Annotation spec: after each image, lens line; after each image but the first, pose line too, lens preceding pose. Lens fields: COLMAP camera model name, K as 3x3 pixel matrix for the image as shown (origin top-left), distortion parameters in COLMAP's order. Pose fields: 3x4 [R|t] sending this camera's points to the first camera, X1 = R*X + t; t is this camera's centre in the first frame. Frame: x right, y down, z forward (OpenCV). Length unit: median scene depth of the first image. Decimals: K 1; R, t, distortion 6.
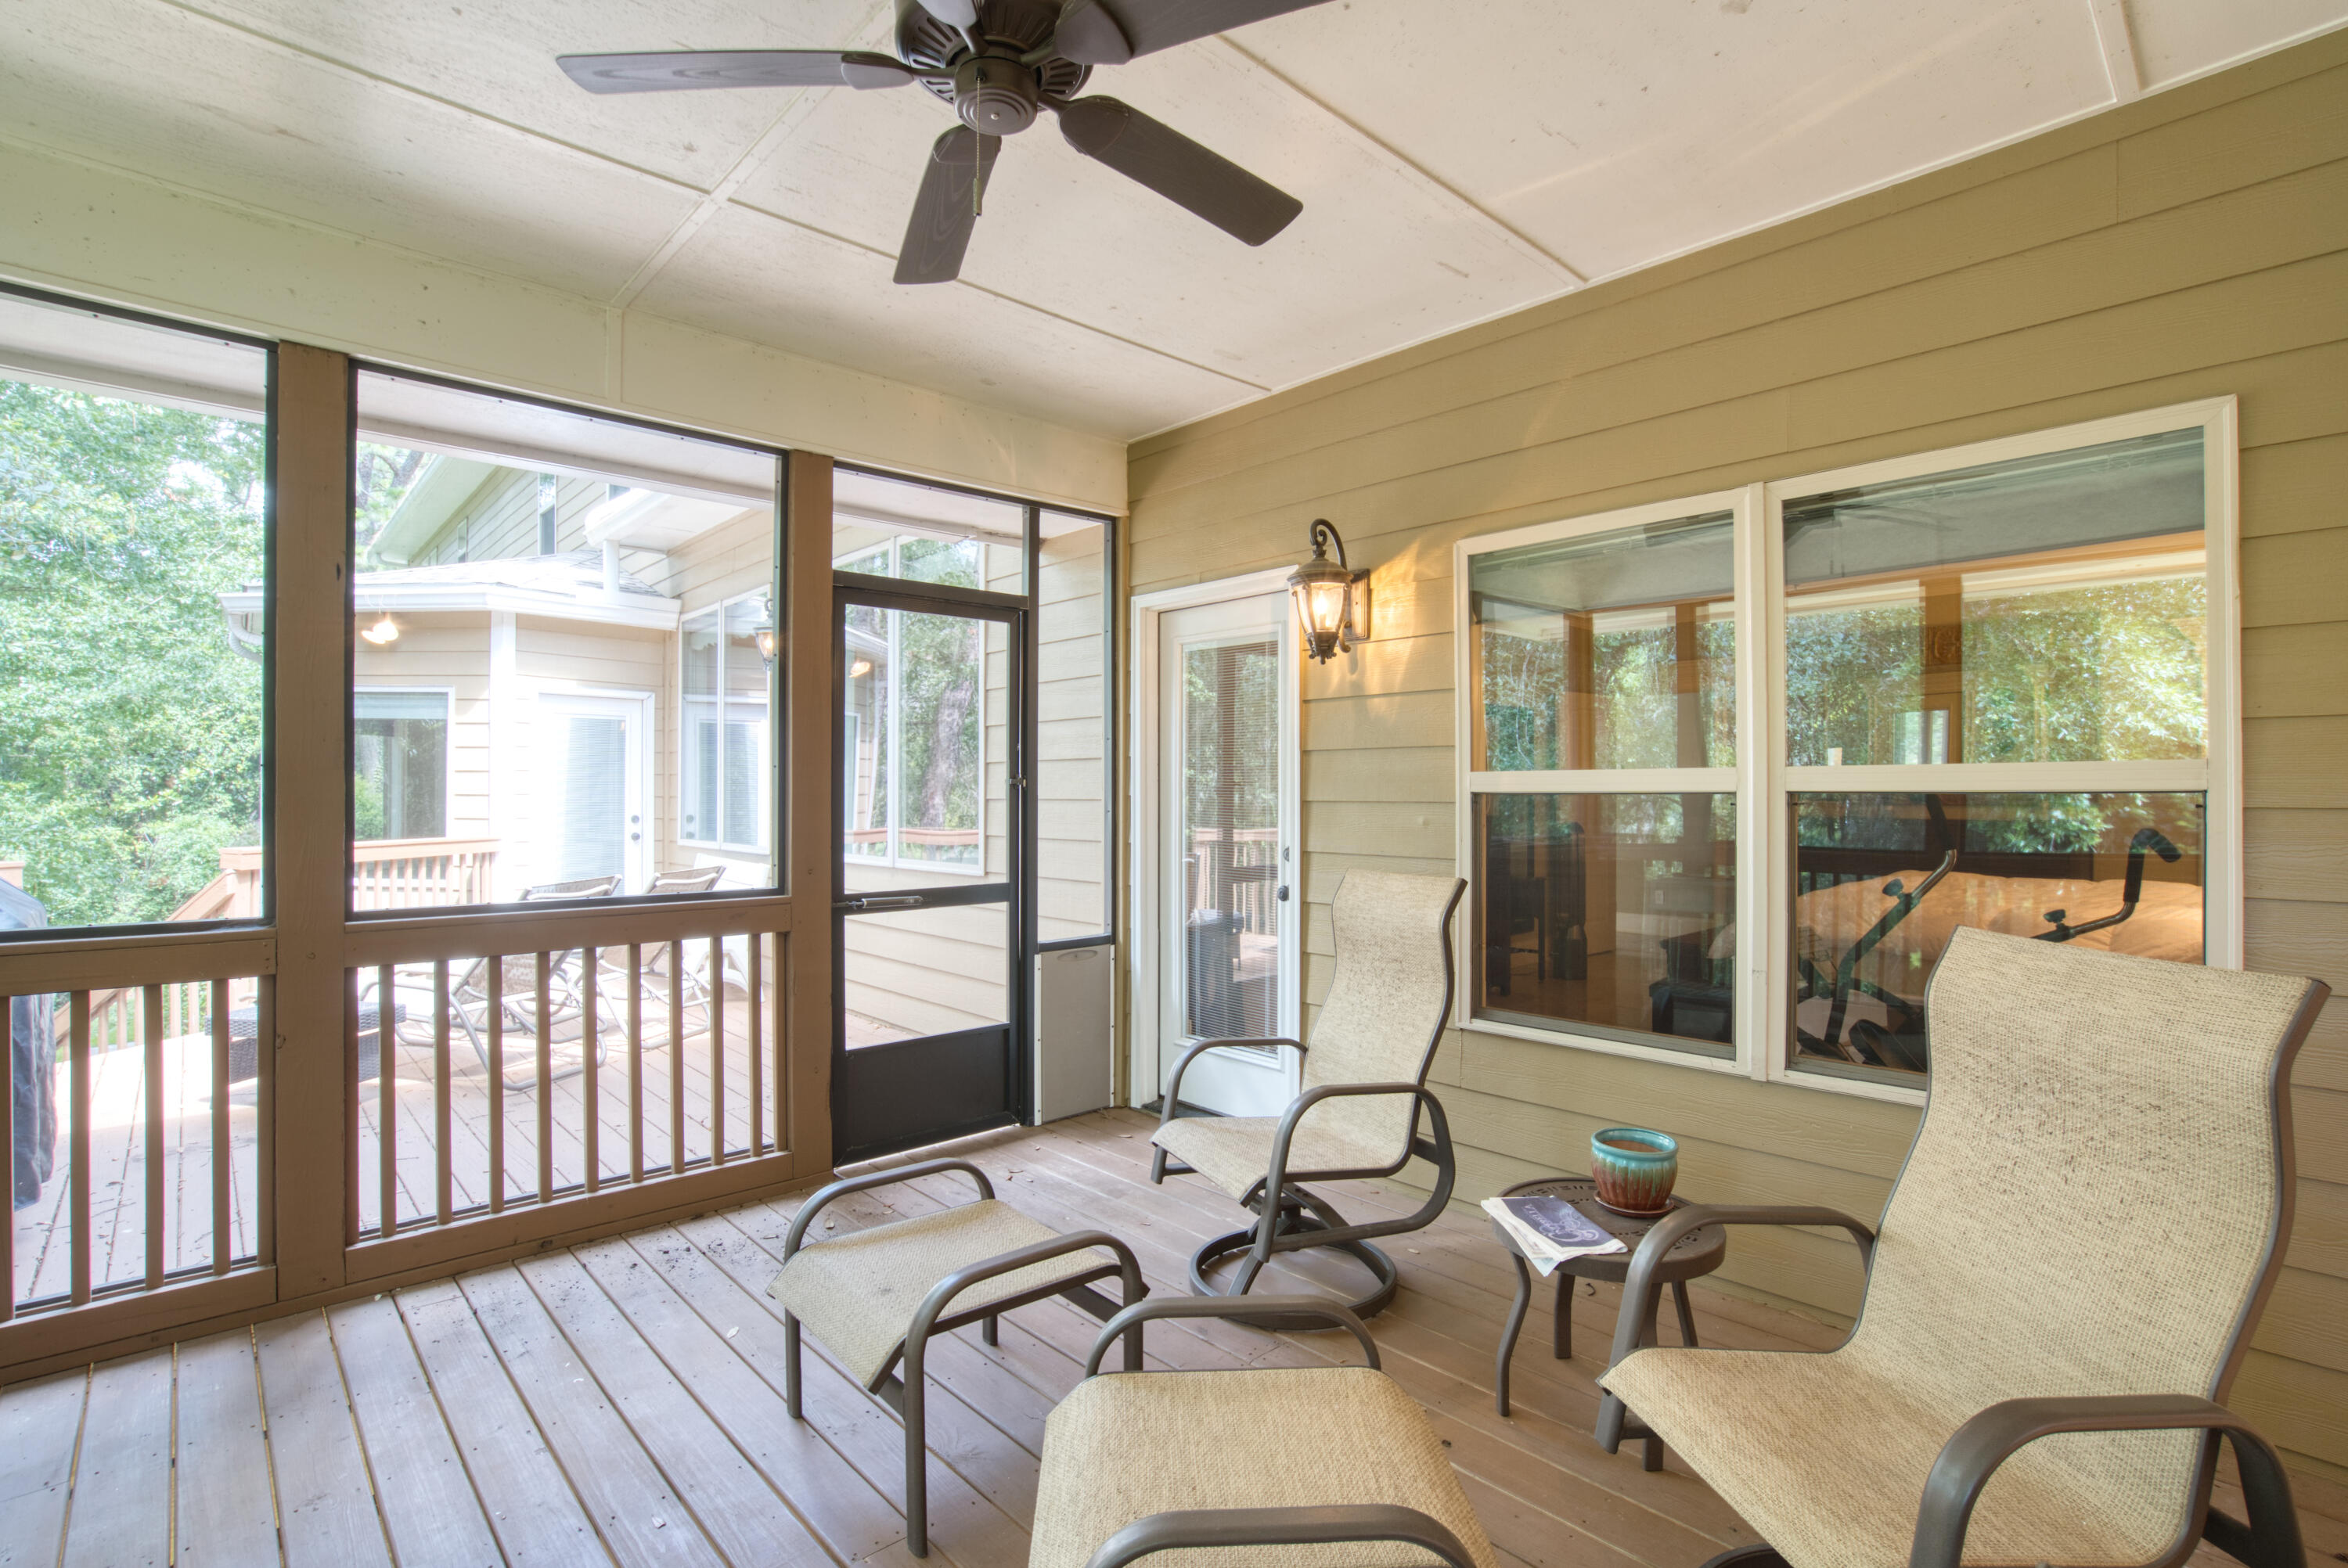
lens RADIAL K [[1103.3, 0, 1225.5], [0, 1103.3, 787.8], [0, 0, 1]] dist [-0.001155, -0.000172]
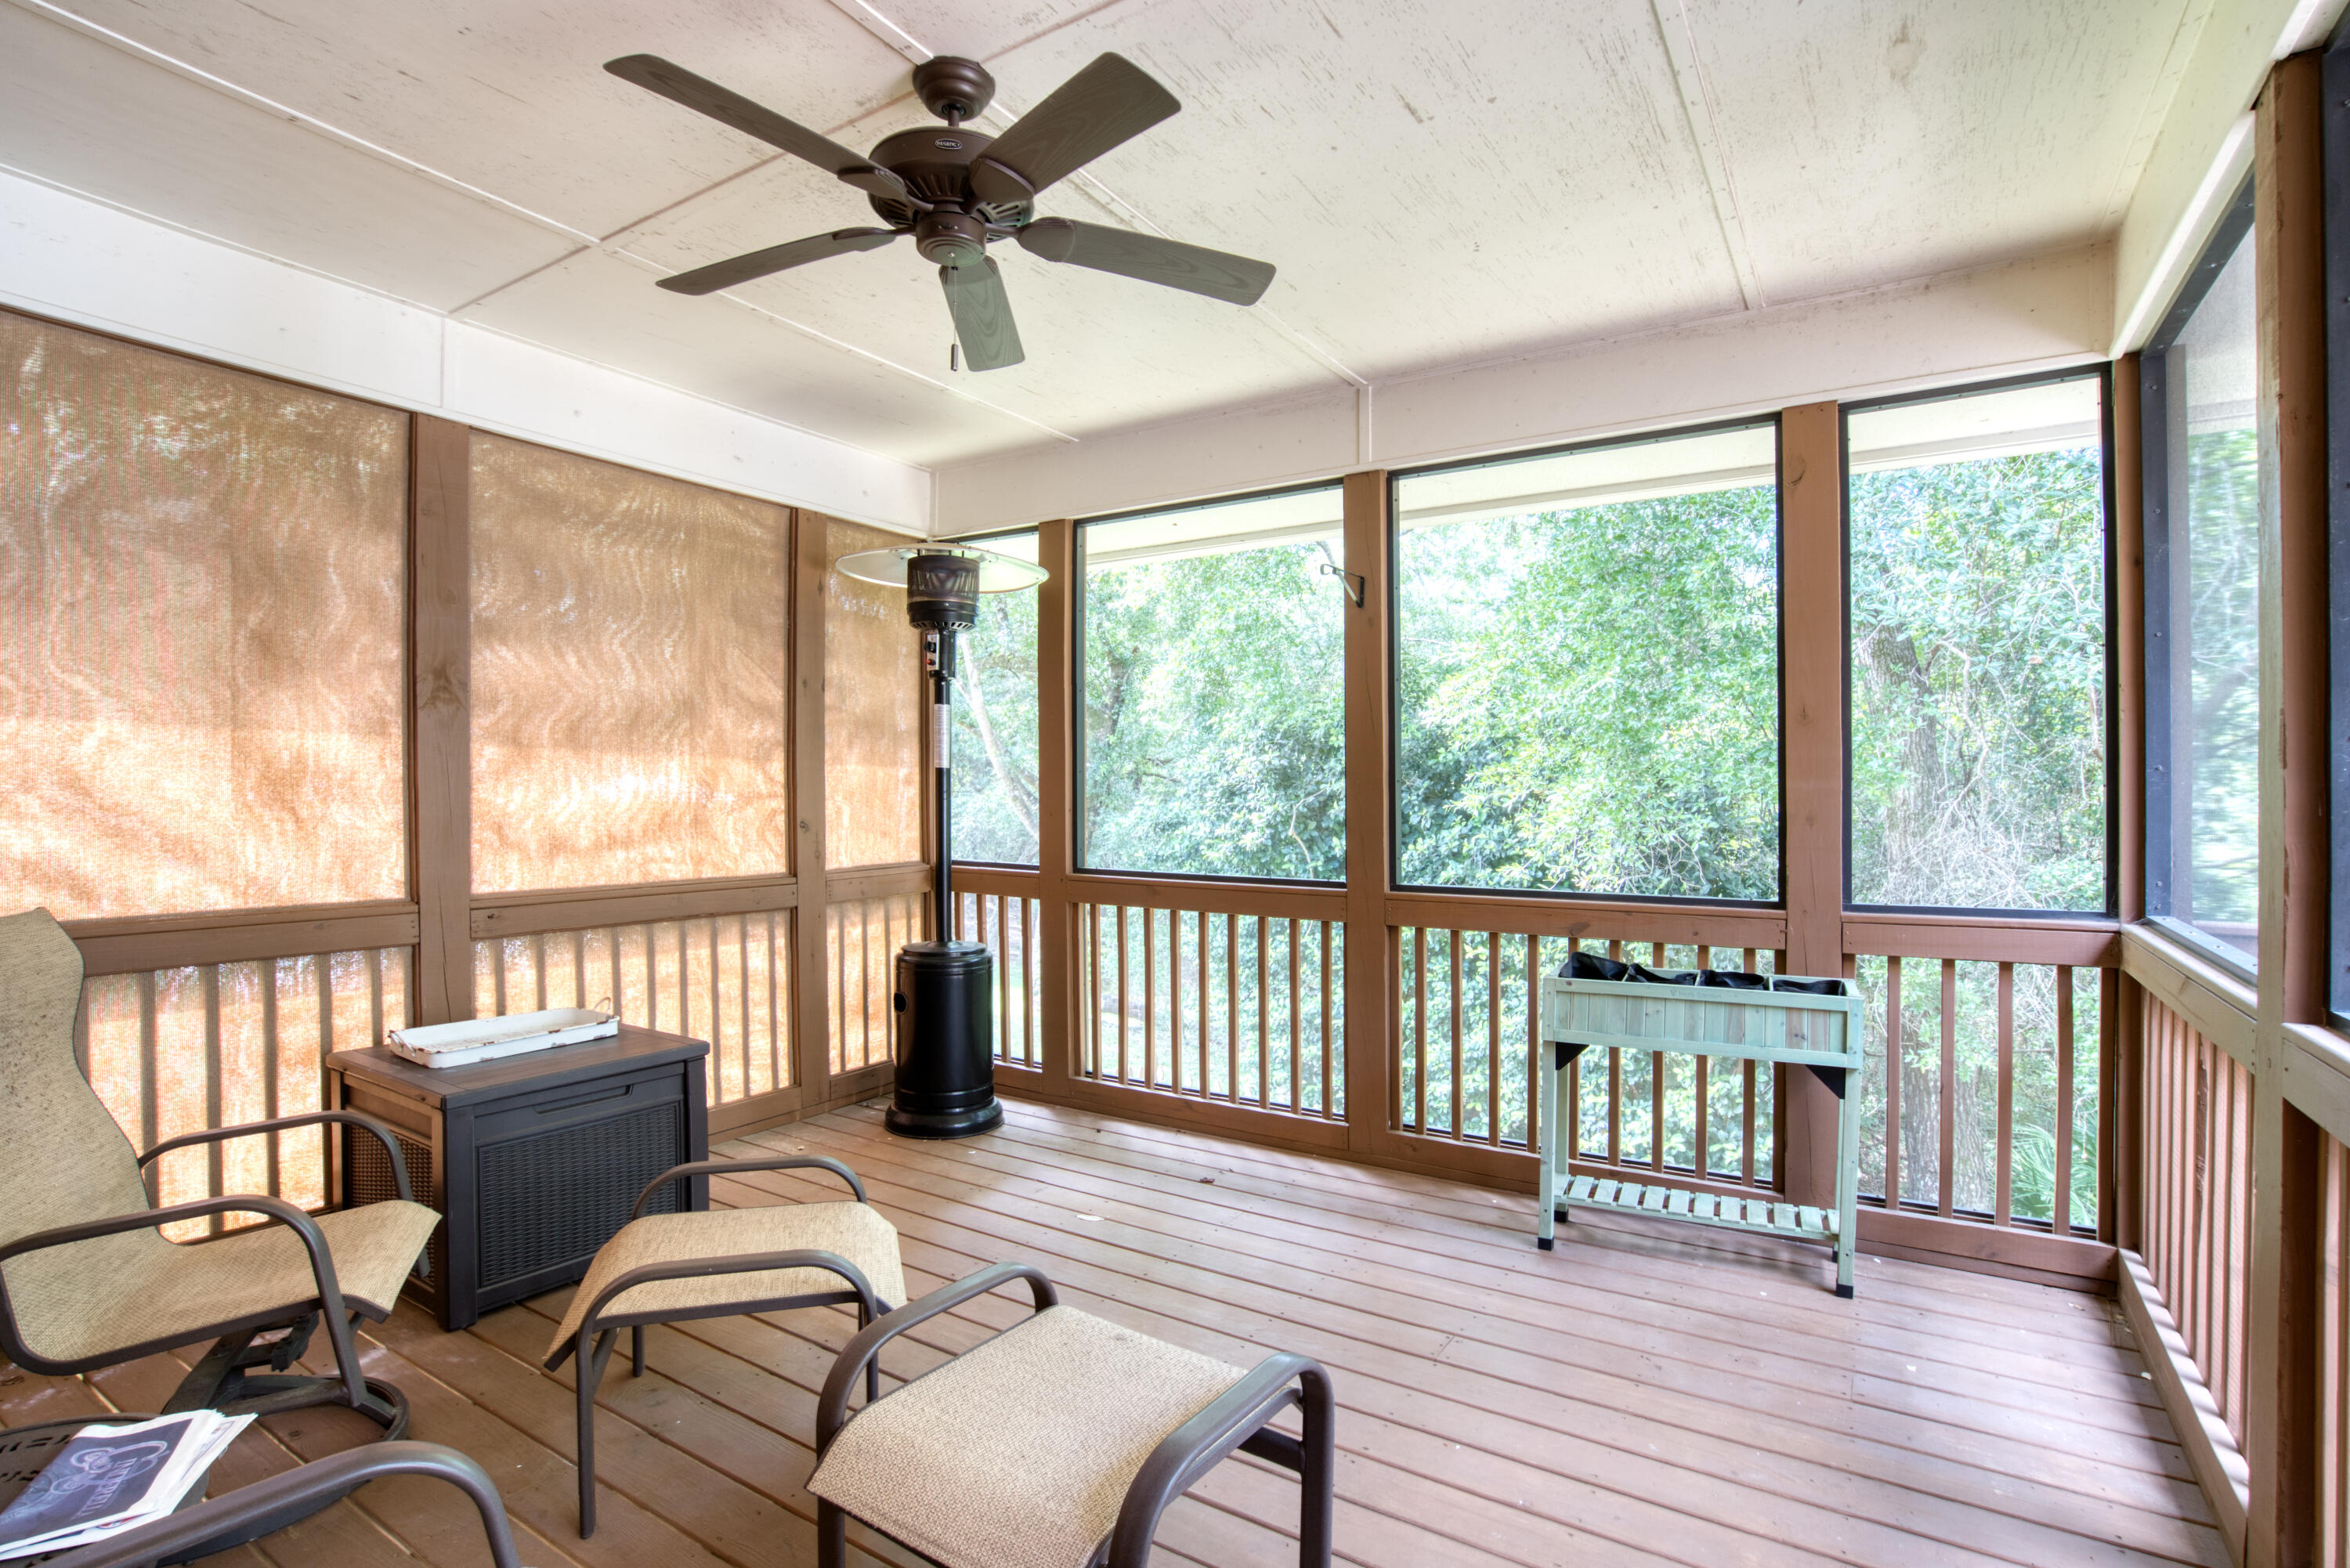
lens RADIAL K [[1104.4, 0, 1226.6], [0, 1104.4, 787.8], [0, 0, 1]] dist [-0.001155, -0.000172]
pose [[0.257975, -0.006584, -0.966129, 0.632750], [-0.000294, 0.999976, -0.006893, 0.006712], [0.966152, 0.002062, 0.257967, 0.618083]]
